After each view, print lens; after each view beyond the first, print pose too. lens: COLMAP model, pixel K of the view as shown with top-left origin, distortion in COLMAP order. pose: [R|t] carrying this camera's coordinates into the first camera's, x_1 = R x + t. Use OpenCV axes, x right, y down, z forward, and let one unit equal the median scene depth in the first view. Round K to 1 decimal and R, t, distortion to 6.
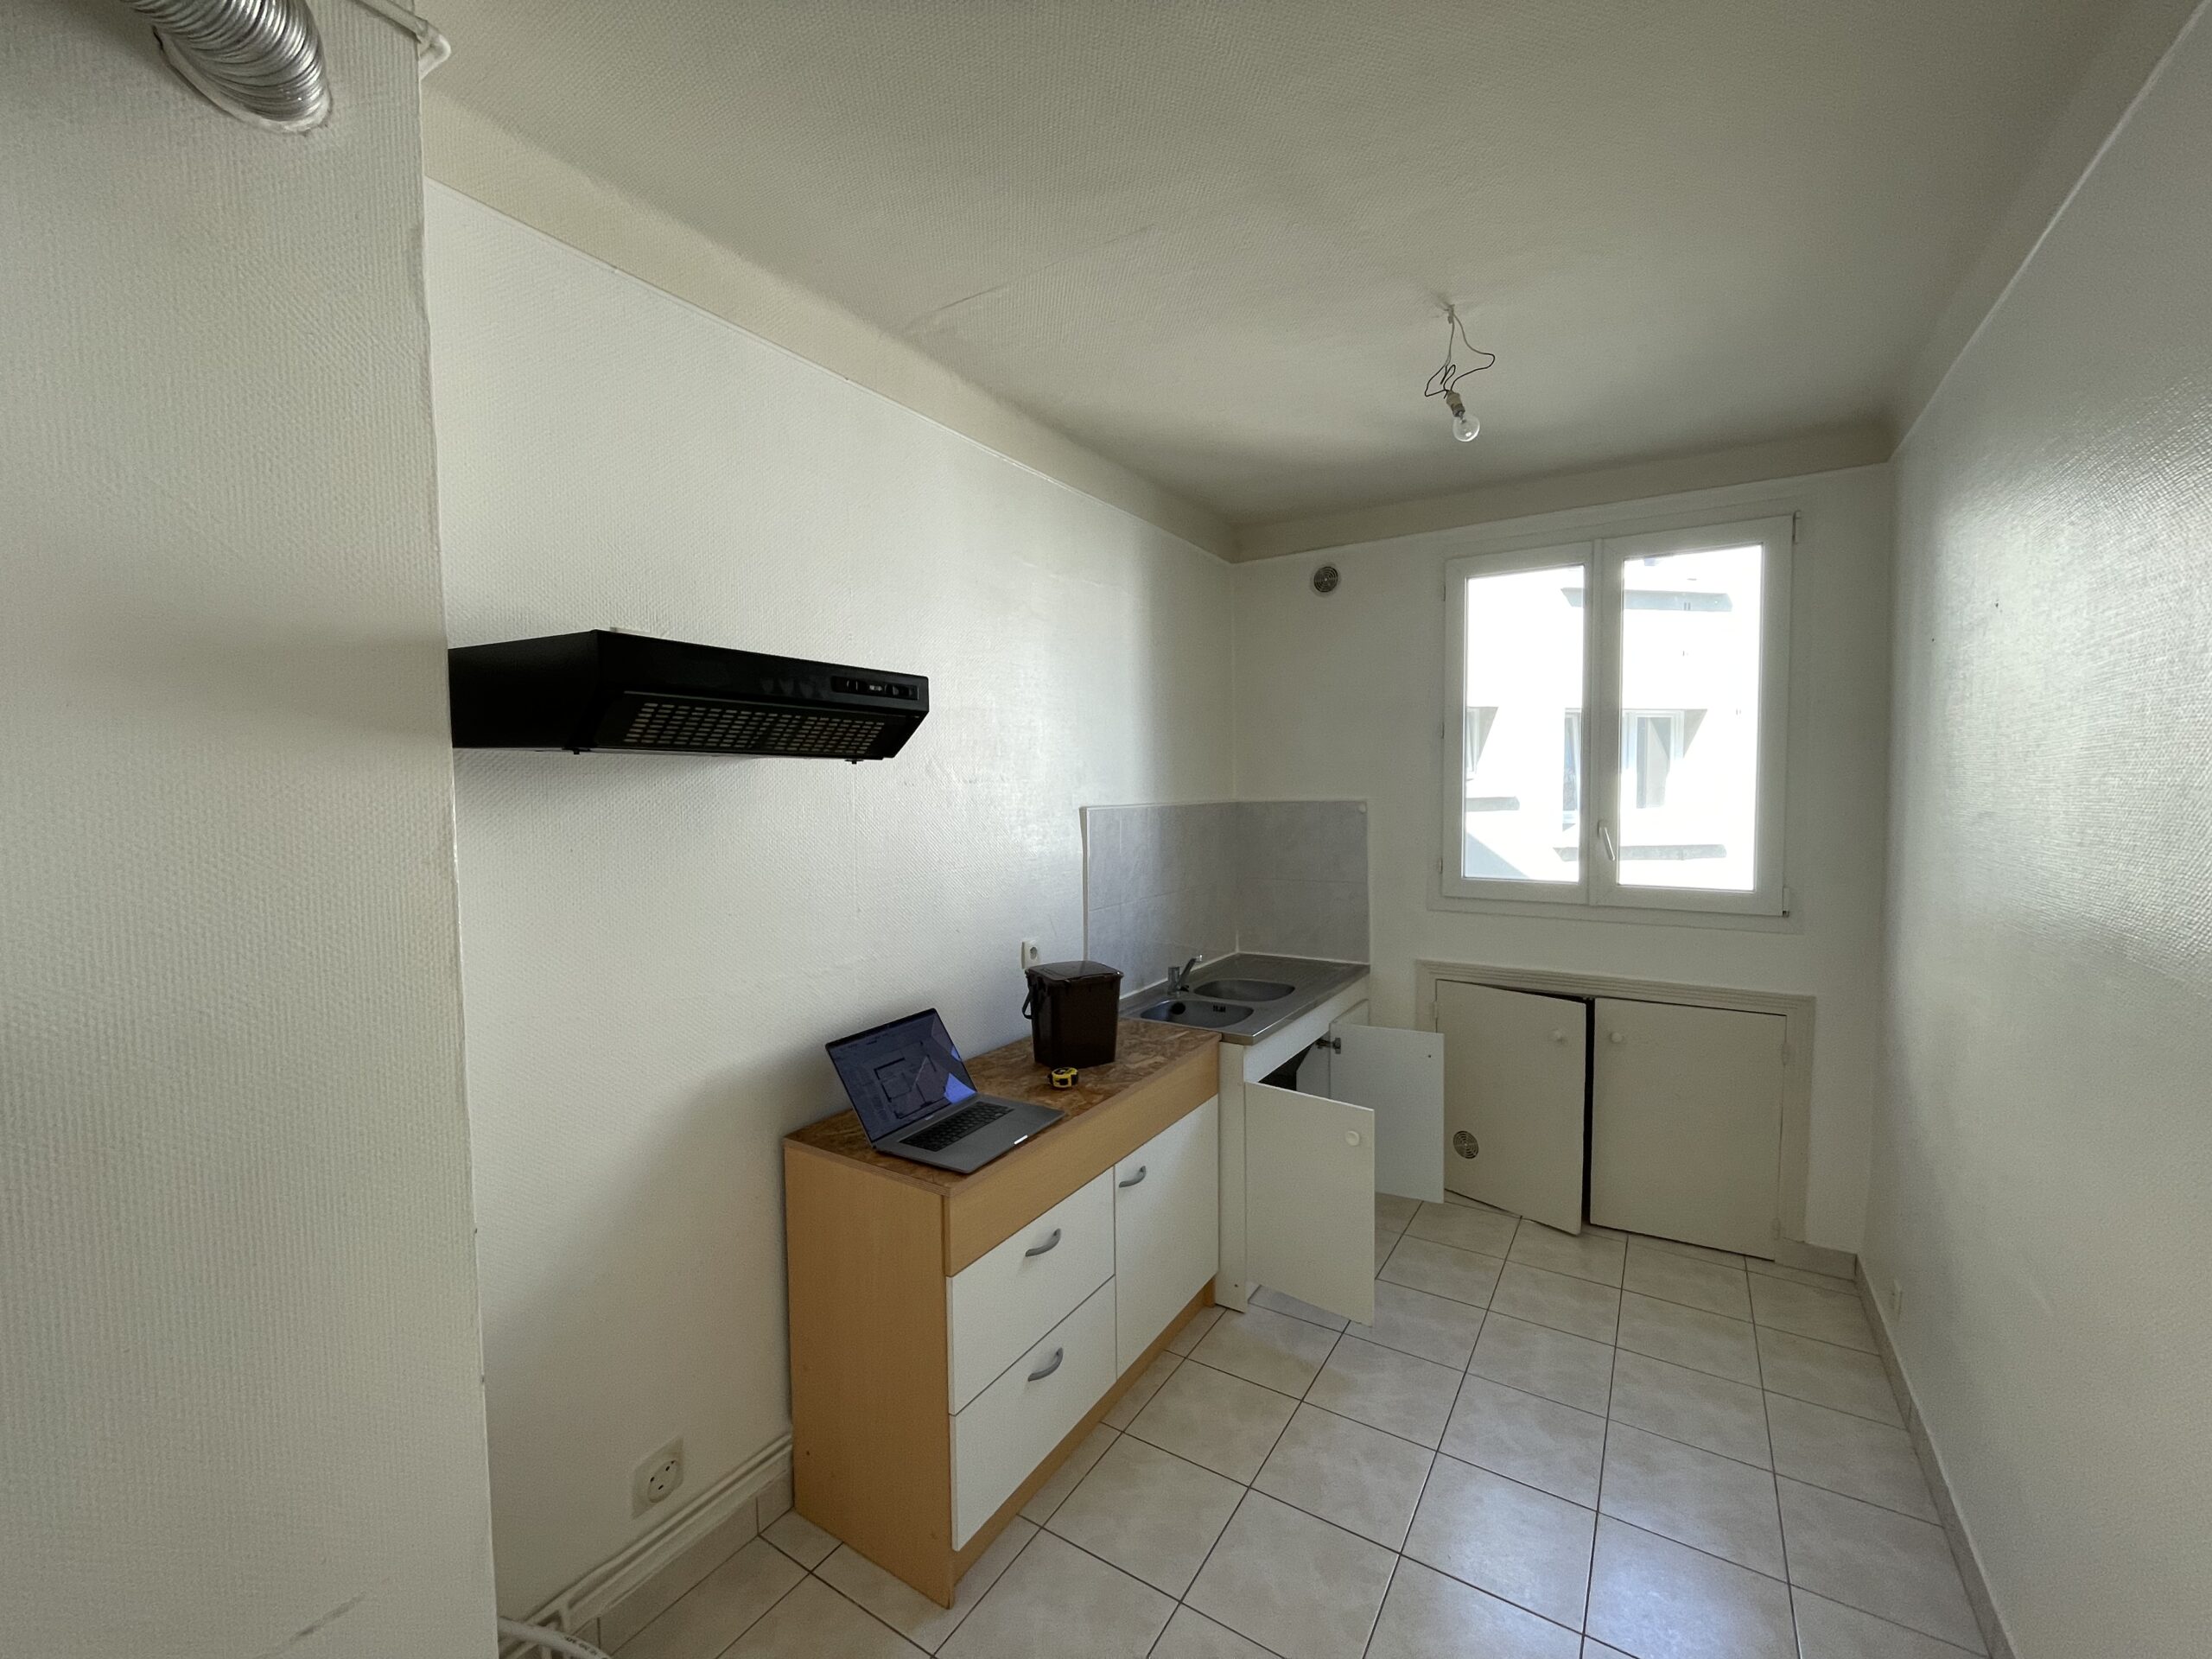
lens RADIAL K [[901.0, 0, 1106.0], [0, 901.0, 829.5], [0, 0, 1]] dist [0.000112, 0.000154]
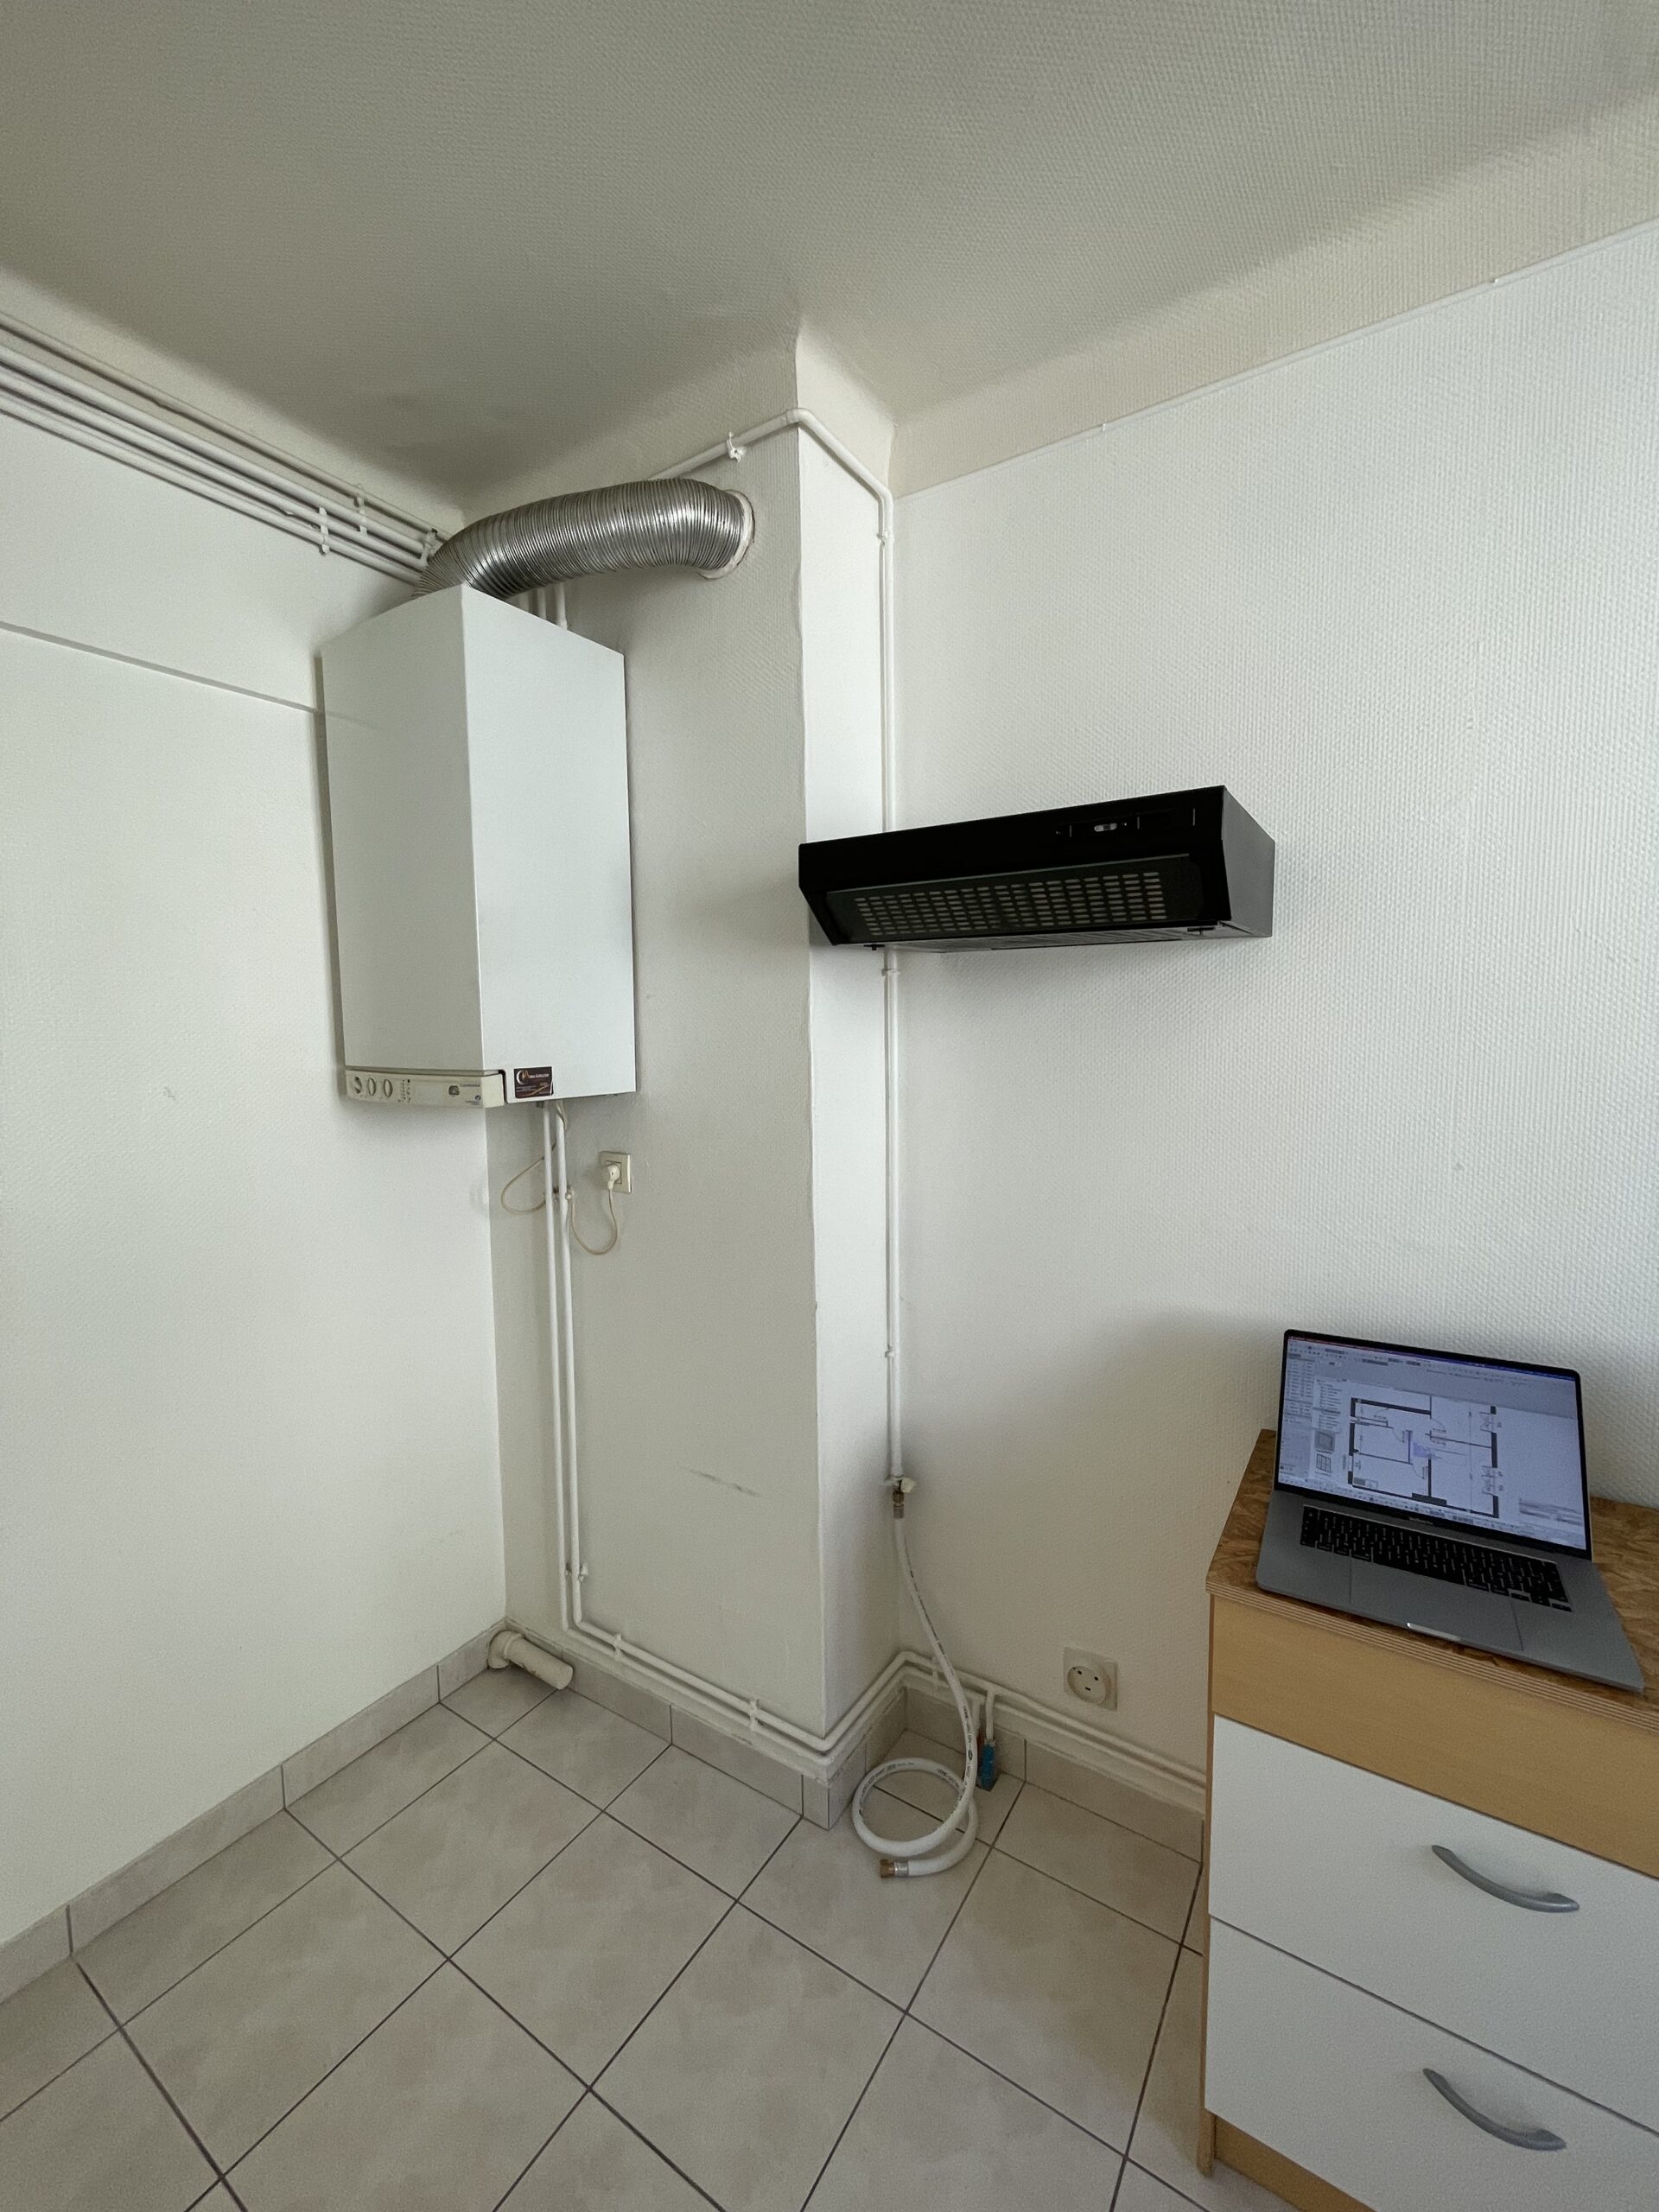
lens RADIAL K [[901.0, 0, 829.5], [0, 901.0, 1106.0], [0, 0, 1]] dist [0.000112, 0.000154]
pose [[-0.006739, 0.100325, -0.994932, 0.438820], [-0.039959, 0.994133, 0.100515, 0.002053], [0.999179, 0.040434, -0.002690, 0.702532]]
